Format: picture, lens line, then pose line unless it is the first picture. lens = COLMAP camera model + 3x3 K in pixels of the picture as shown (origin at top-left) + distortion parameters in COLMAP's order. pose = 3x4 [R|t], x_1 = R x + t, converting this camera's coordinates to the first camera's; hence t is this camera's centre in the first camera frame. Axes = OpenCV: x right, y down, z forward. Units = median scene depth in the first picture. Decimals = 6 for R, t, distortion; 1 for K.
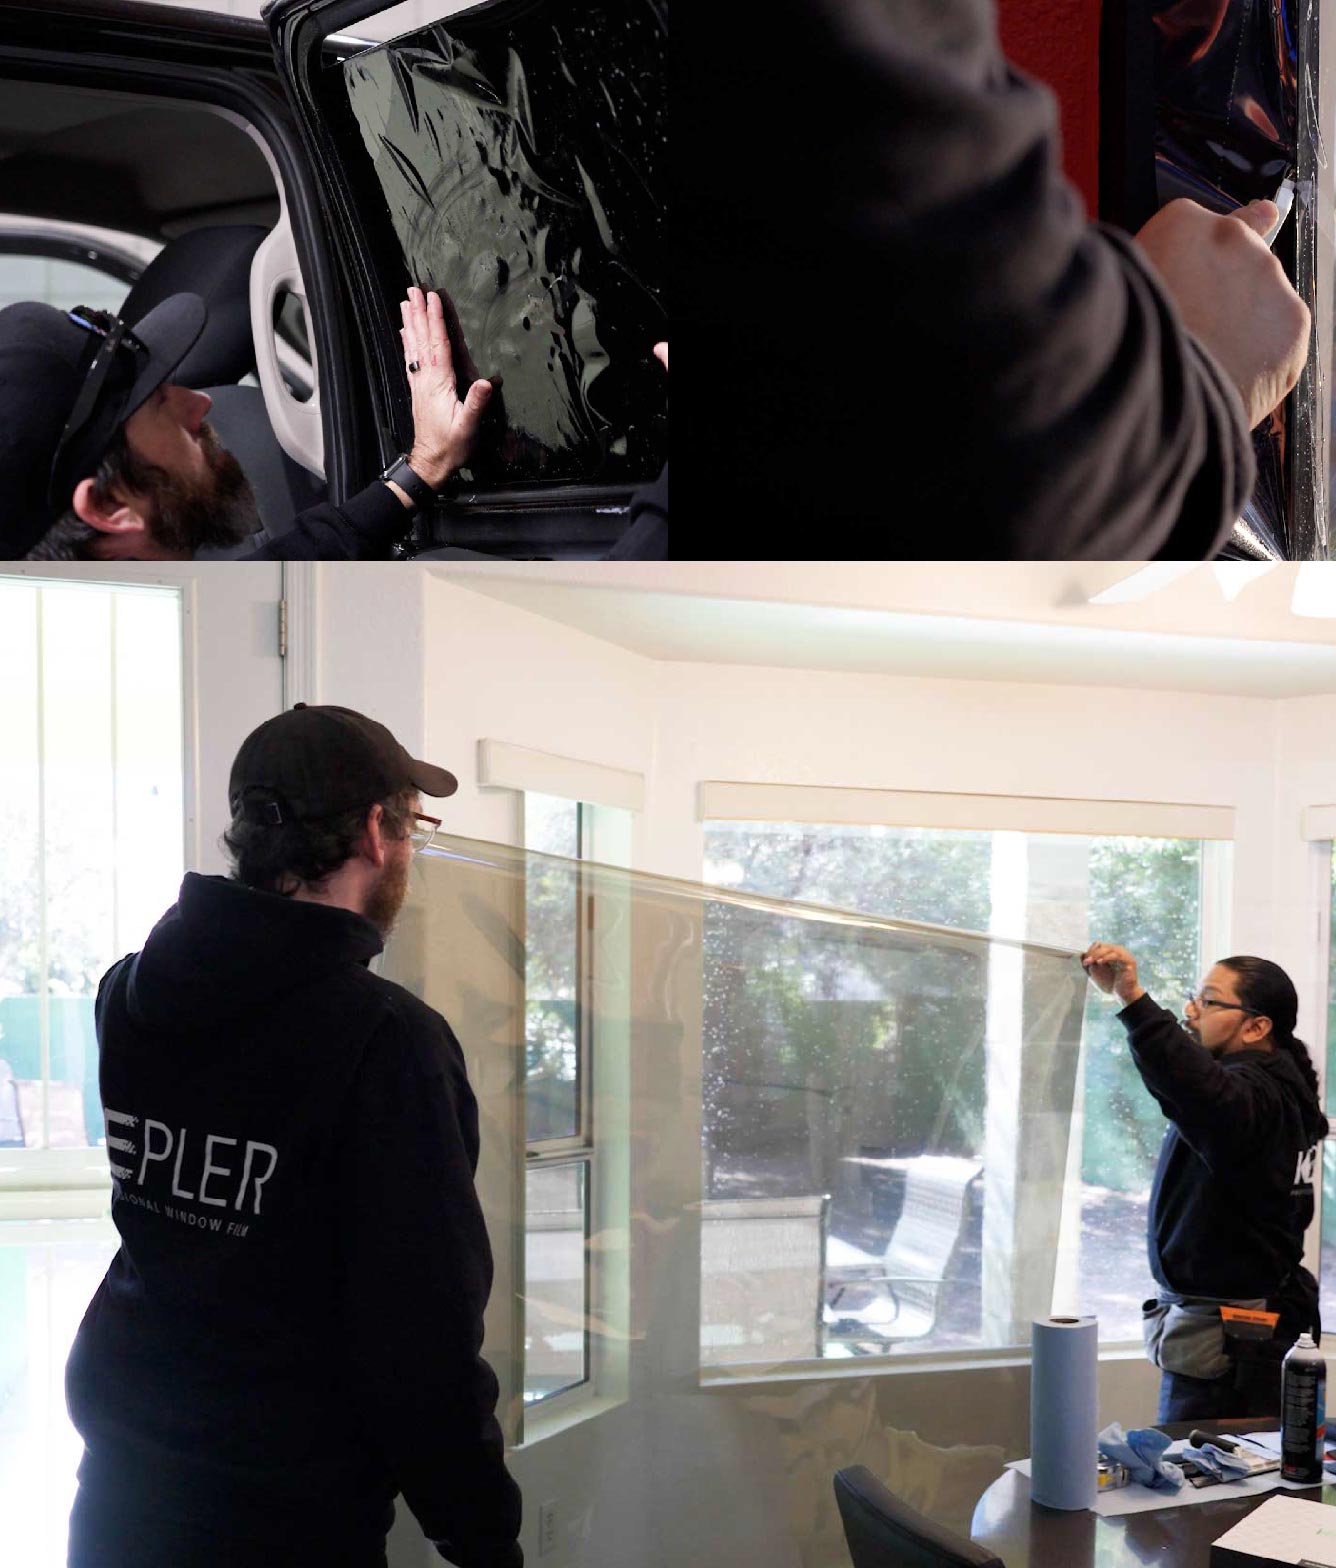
lens RADIAL K [[10871.6, 0, 664.9], [0, 10871.6, 781.0], [0, 0, 1]] dist [-0.260087, 0.000000]
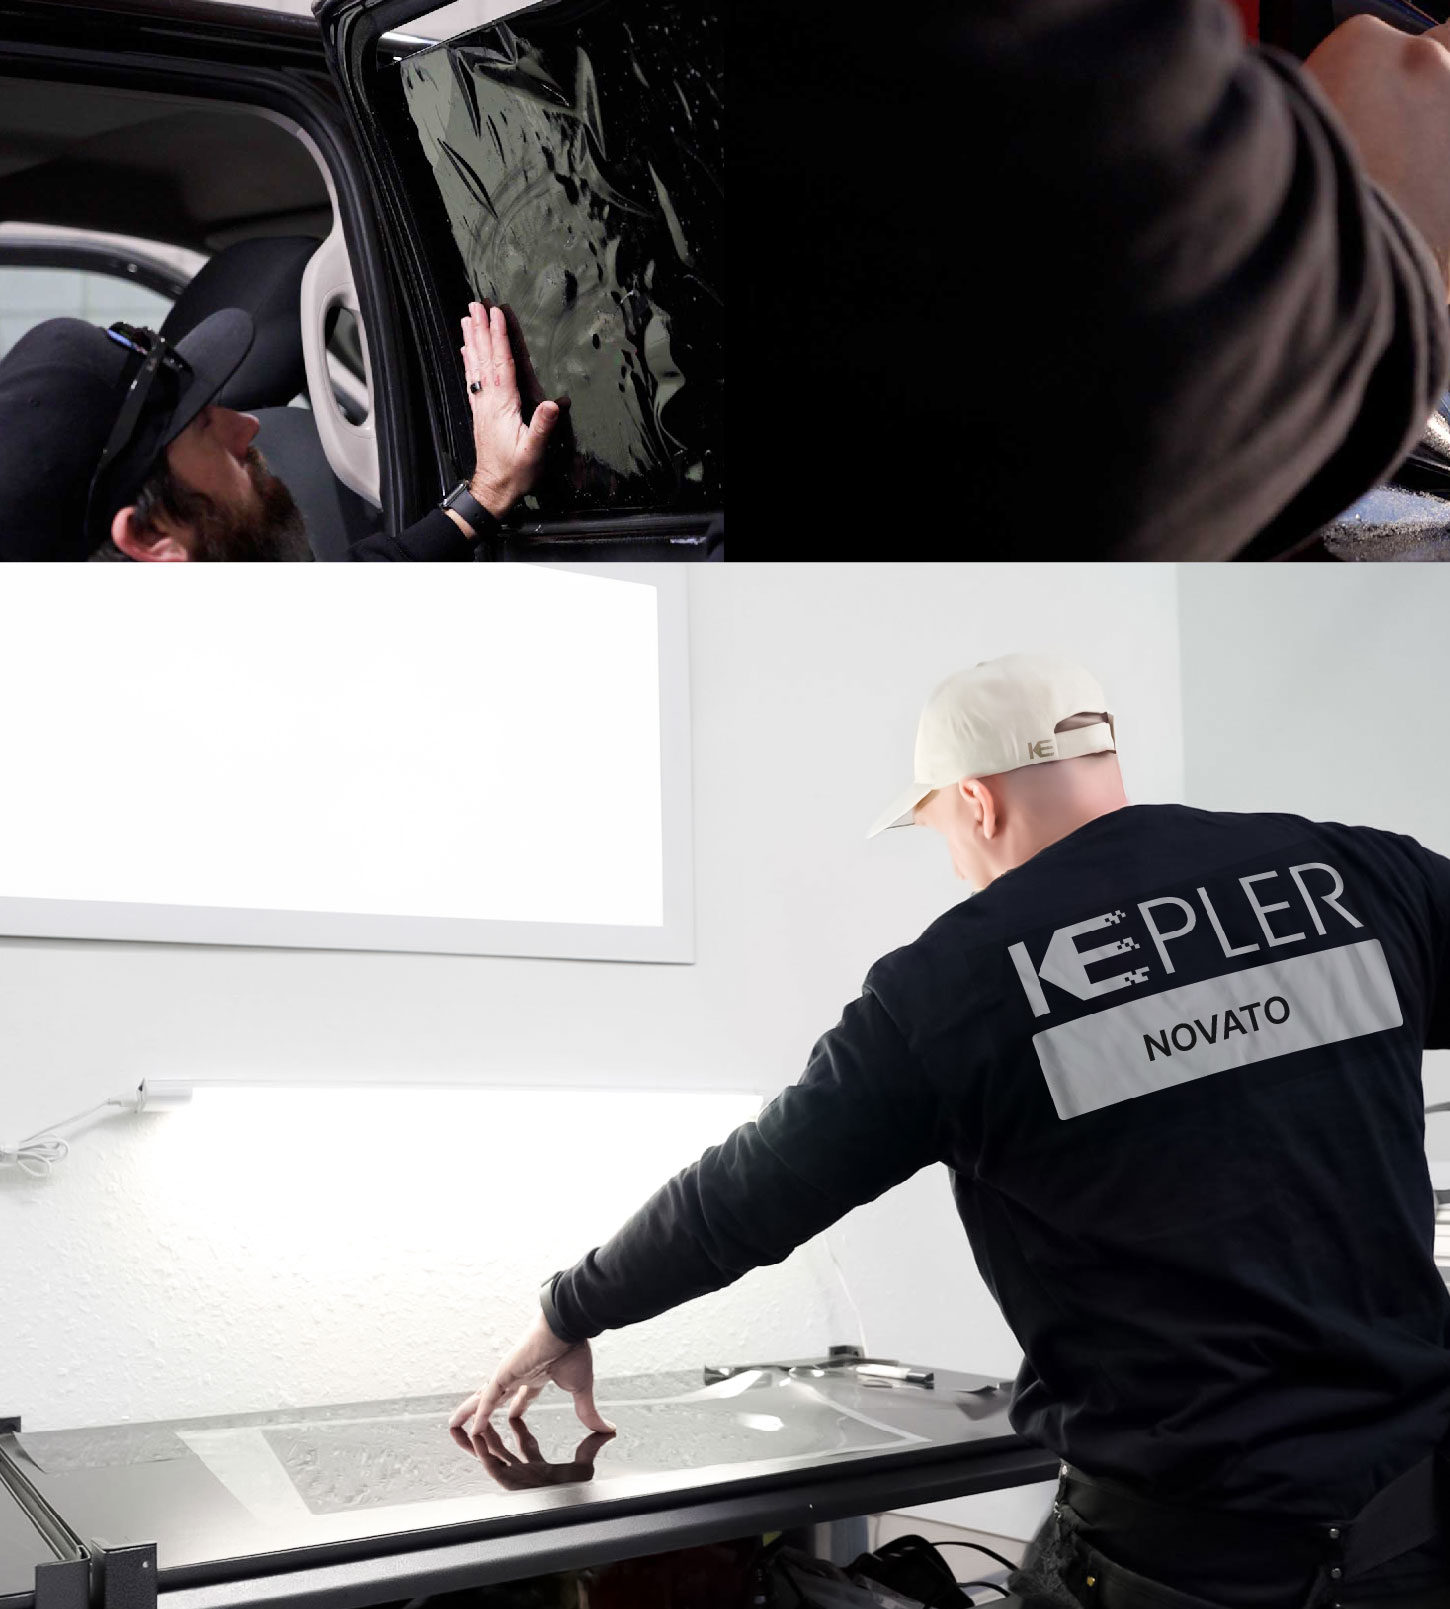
lens RADIAL K [[11605.9, 0, 727.3], [0, 11605.9, 802.0], [0, 0, 1]] dist [-0.187090, 0.000000]
pose [[0.999999, -0.000074, -0.001427, 0.001791], [0.000070, 0.999997, -0.002405, 0.006658], [0.001427, 0.002405, 0.999996, 0.142589]]
